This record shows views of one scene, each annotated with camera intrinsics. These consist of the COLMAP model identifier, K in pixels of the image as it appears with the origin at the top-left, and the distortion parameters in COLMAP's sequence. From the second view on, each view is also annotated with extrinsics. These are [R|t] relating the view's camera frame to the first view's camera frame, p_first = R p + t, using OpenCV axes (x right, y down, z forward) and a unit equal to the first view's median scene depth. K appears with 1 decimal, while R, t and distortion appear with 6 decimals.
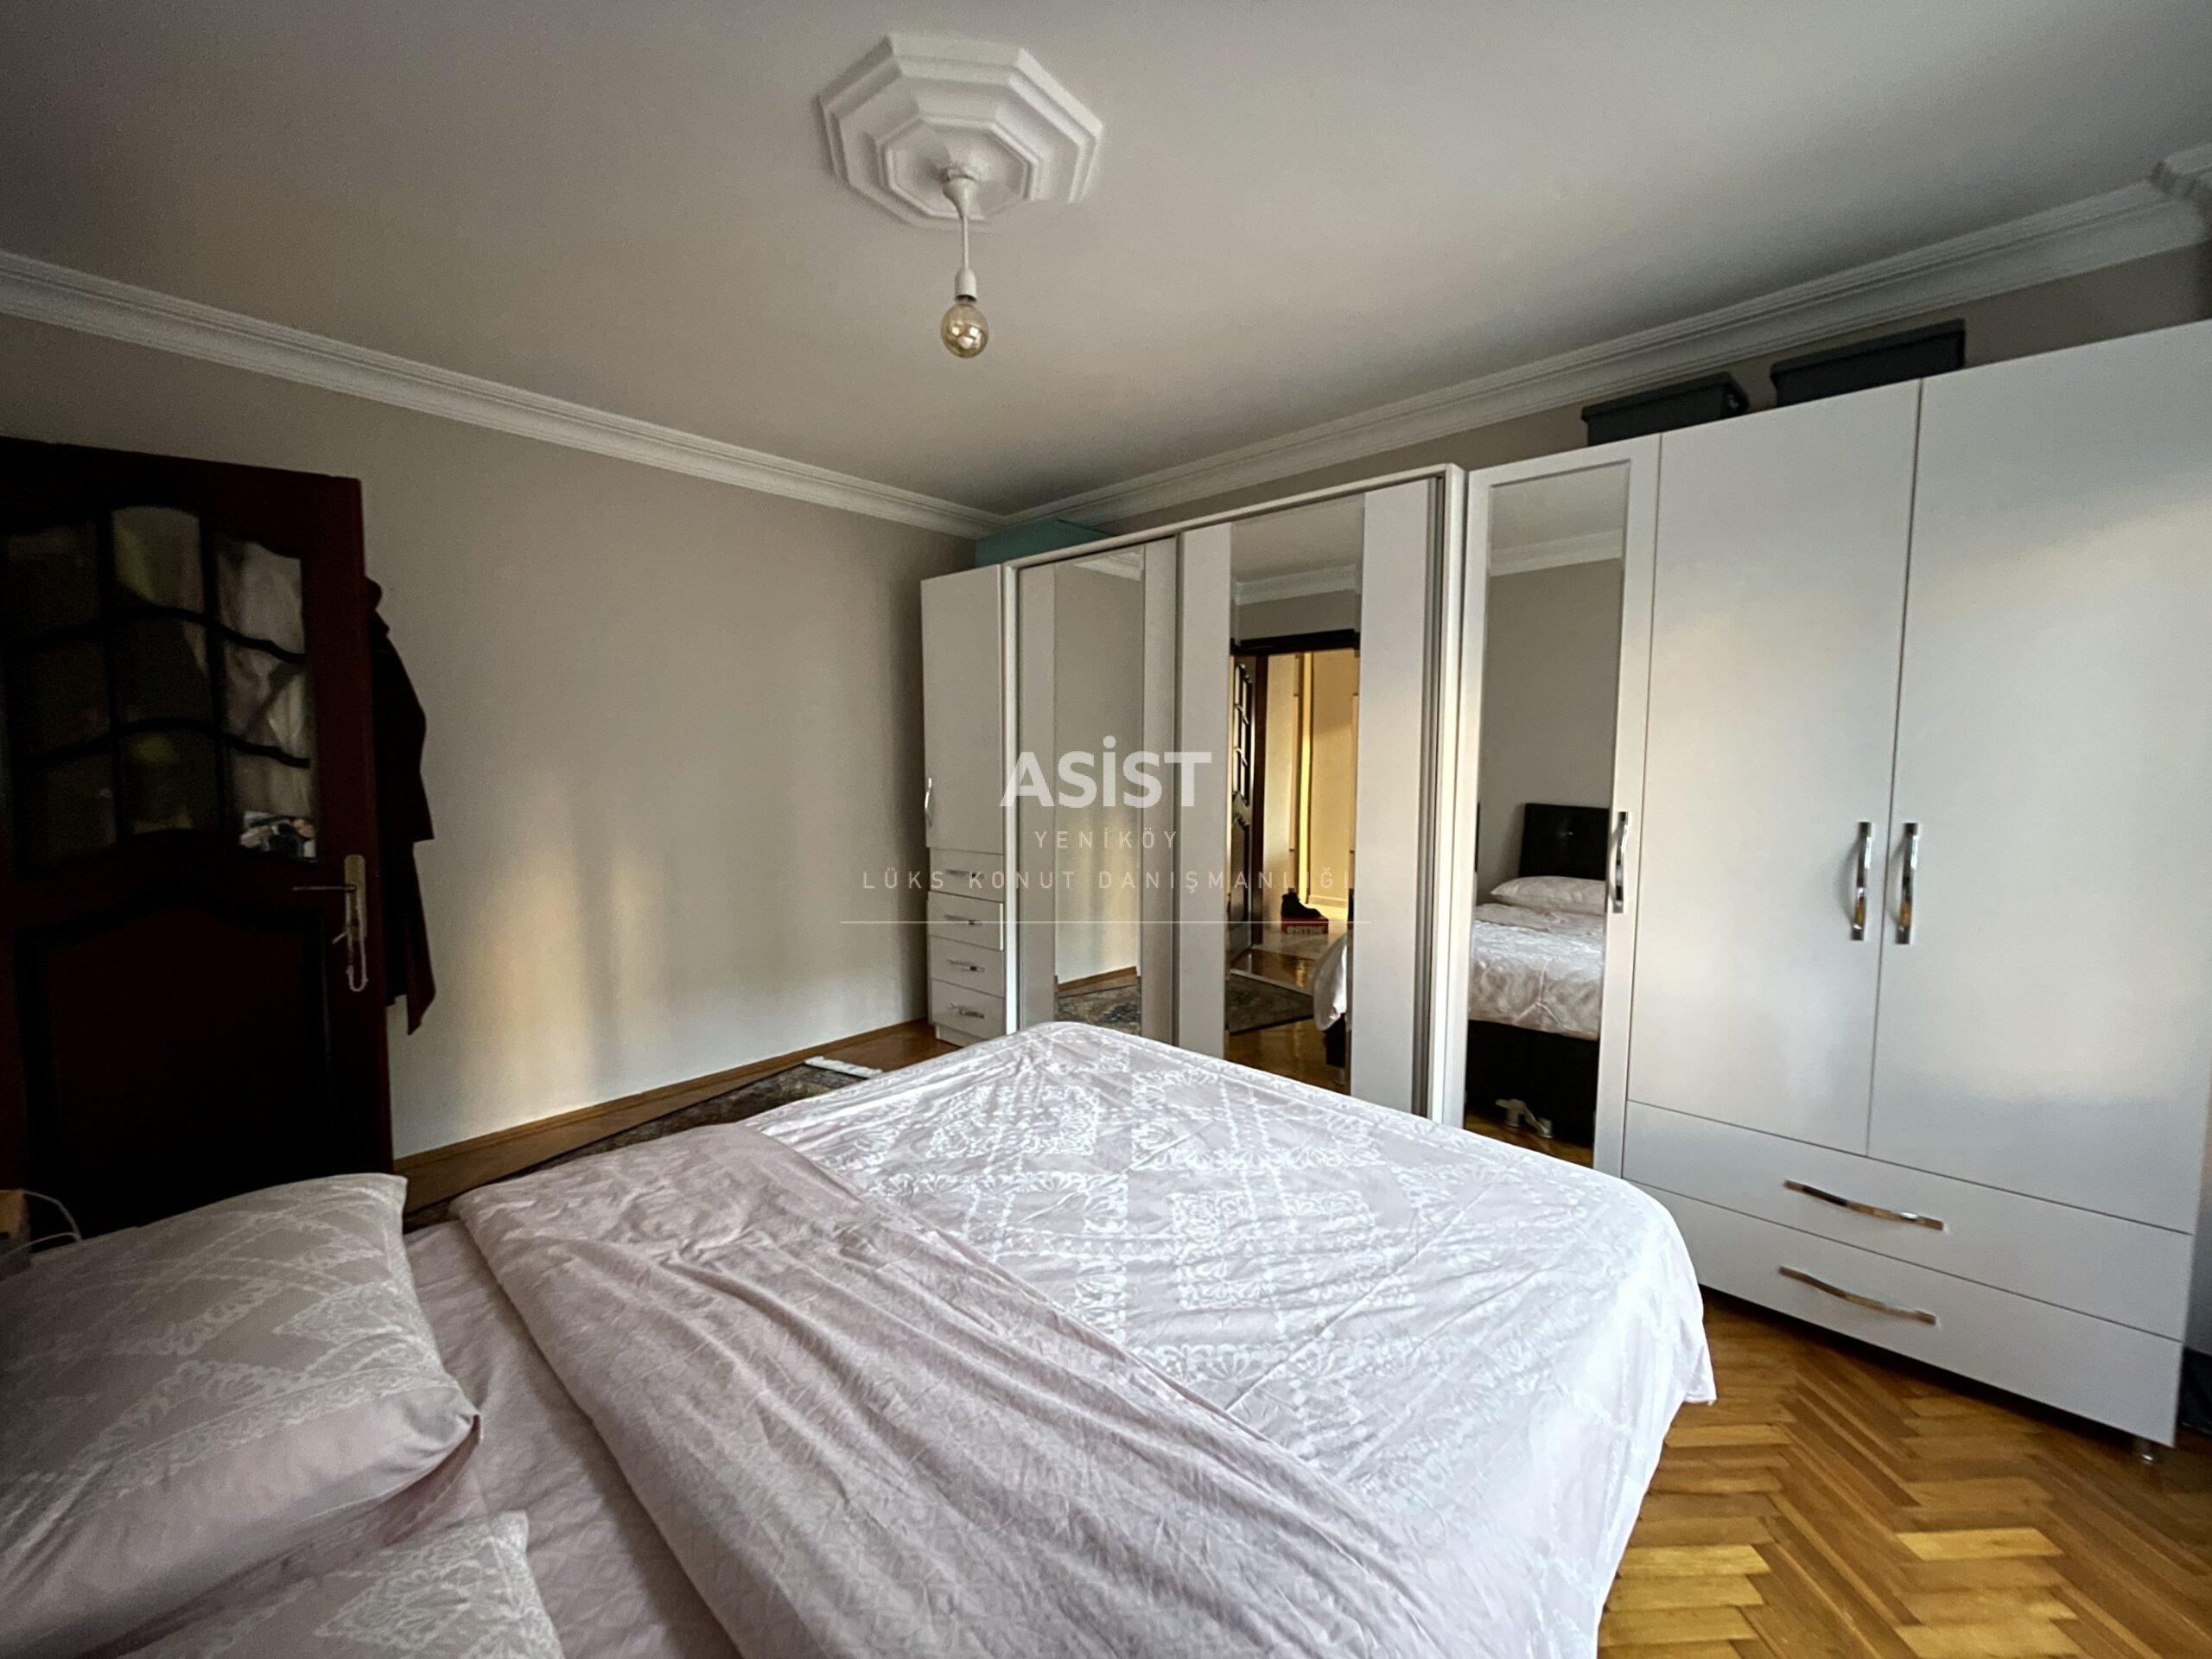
lens RADIAL K [[896.0, 0, 1115.6], [0, 896.0, 828.7], [0, 0, 1]] dist [-0.006633, 0.000543]
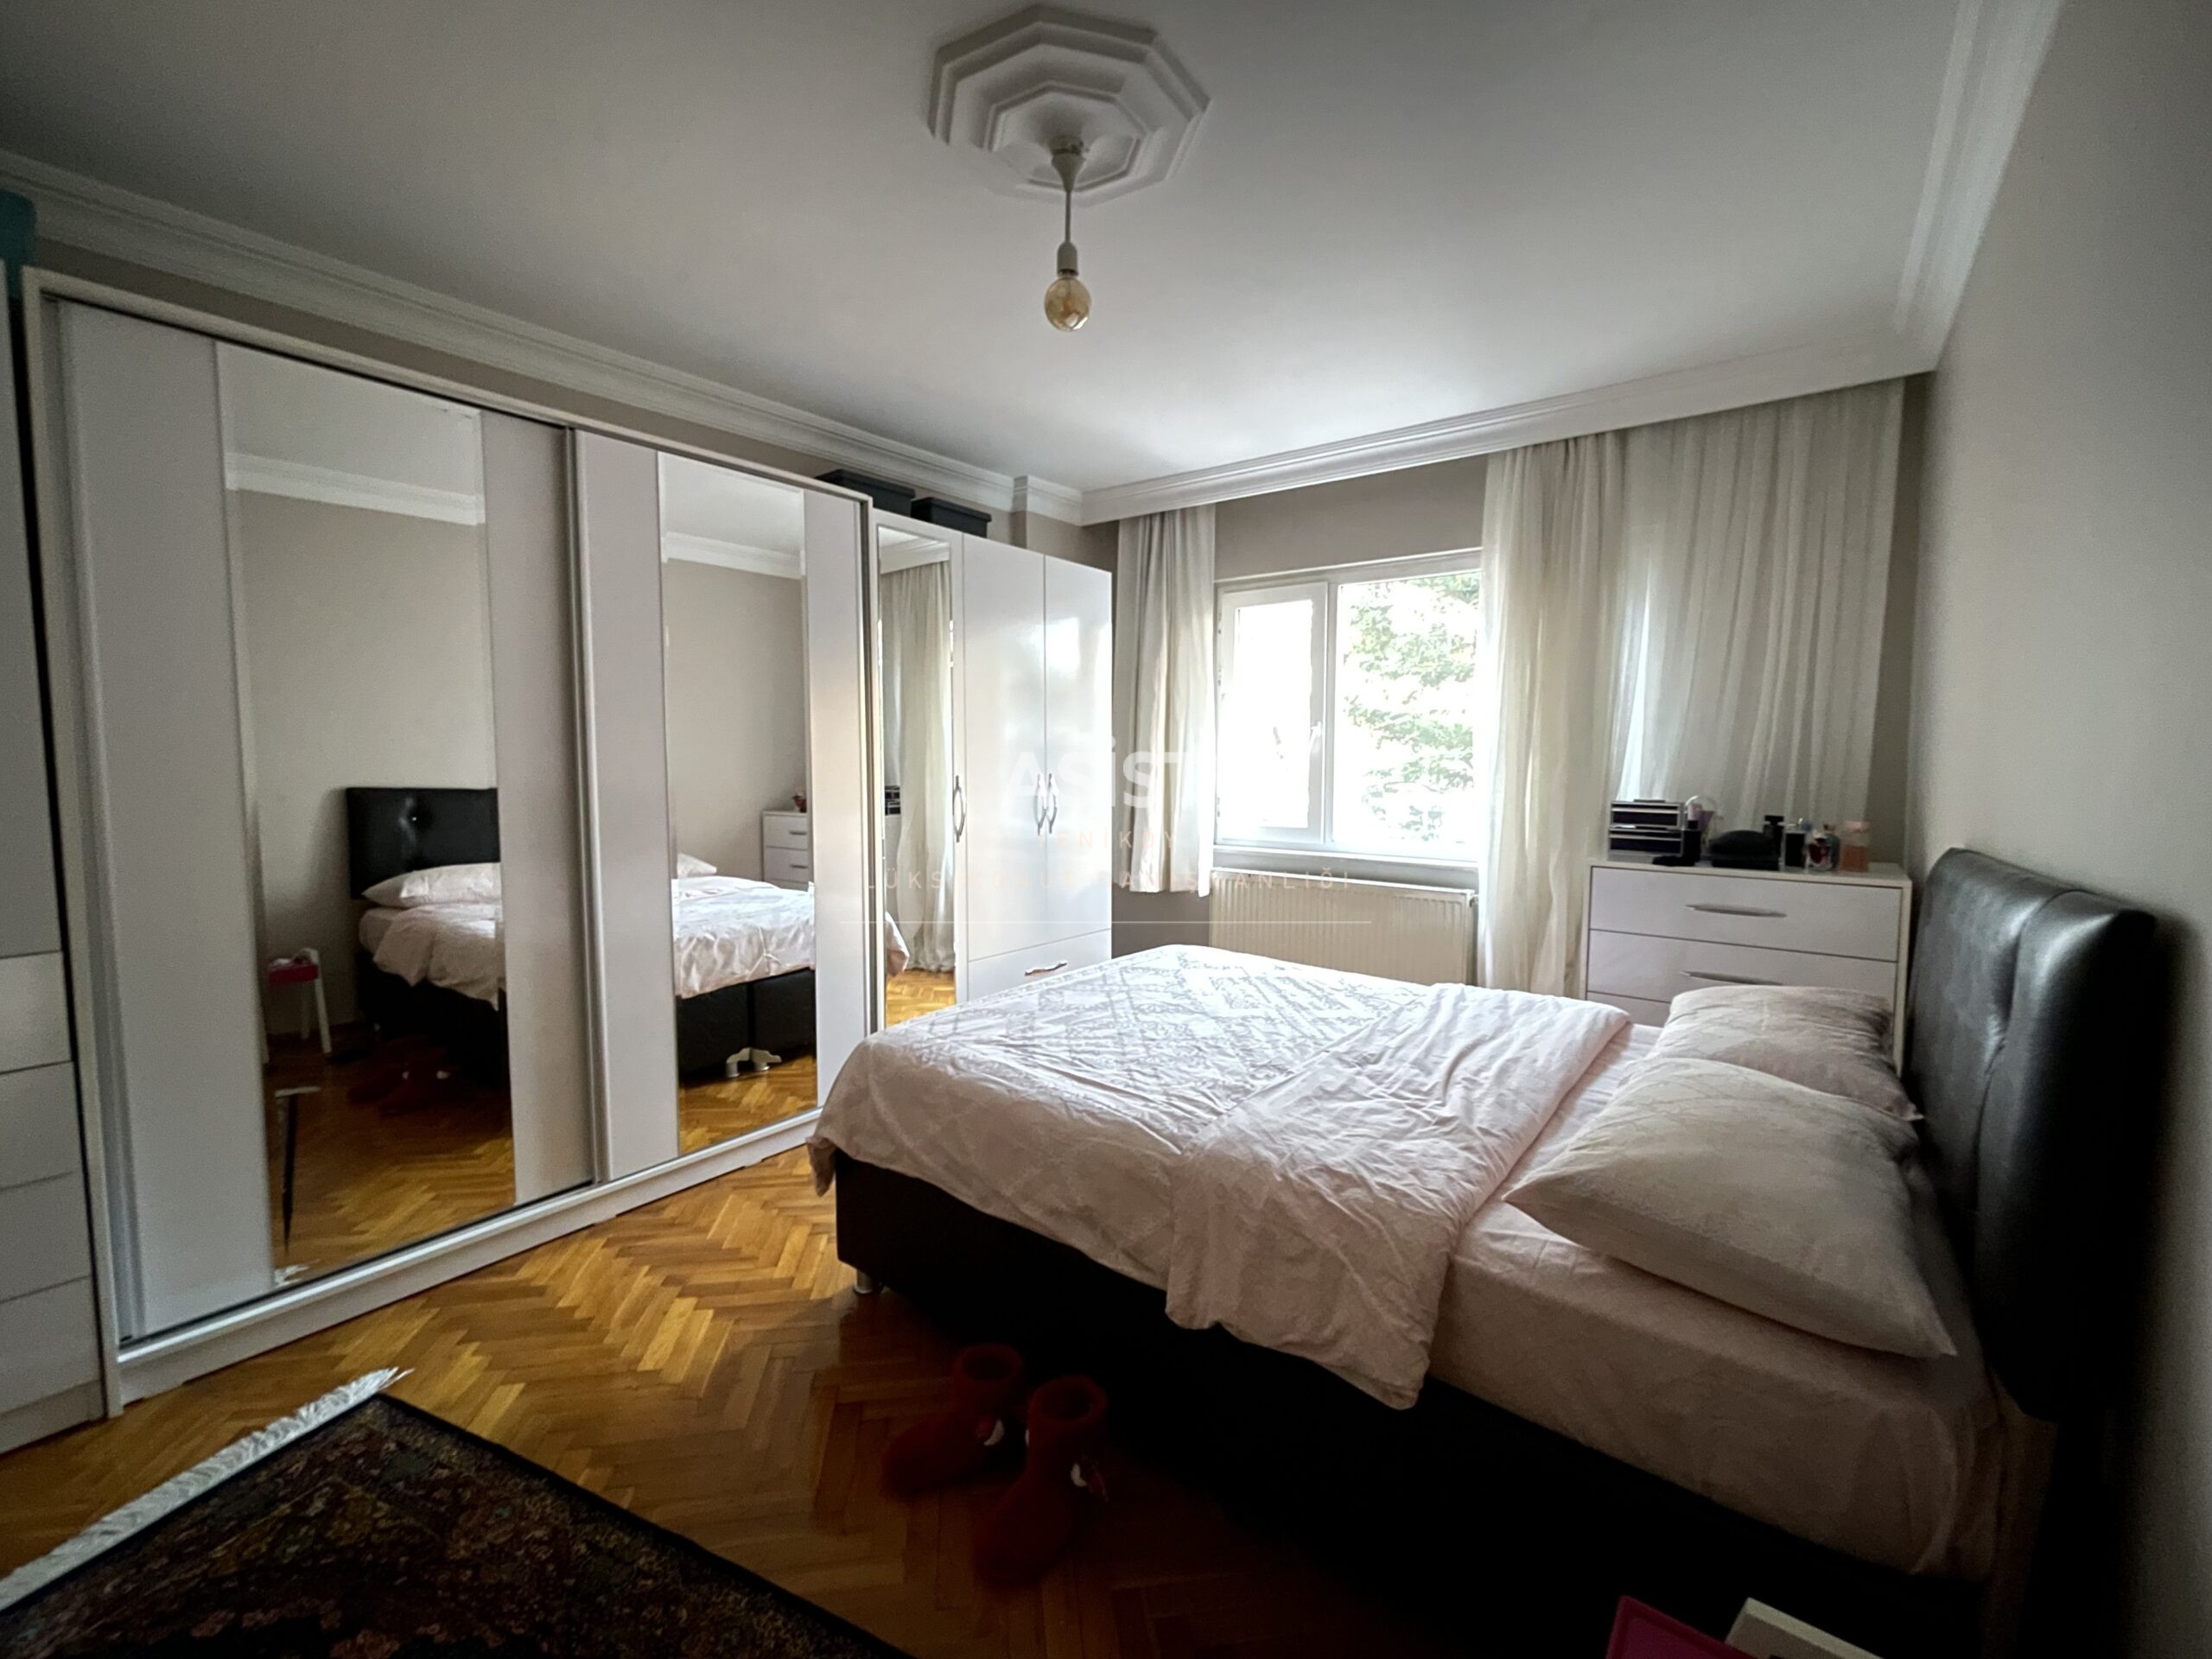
lens RADIAL K [[896.0, 0, 1115.7], [0, 896.0, 828.6], [0, 0, 1]] dist [-0.006633, 0.000543]
pose [[-0.092324, -0.075496, 0.992863, -1.461349], [0.078172, 0.993494, 0.082813, -0.056607], [-0.992656, 0.085259, -0.085822, 1.304592]]
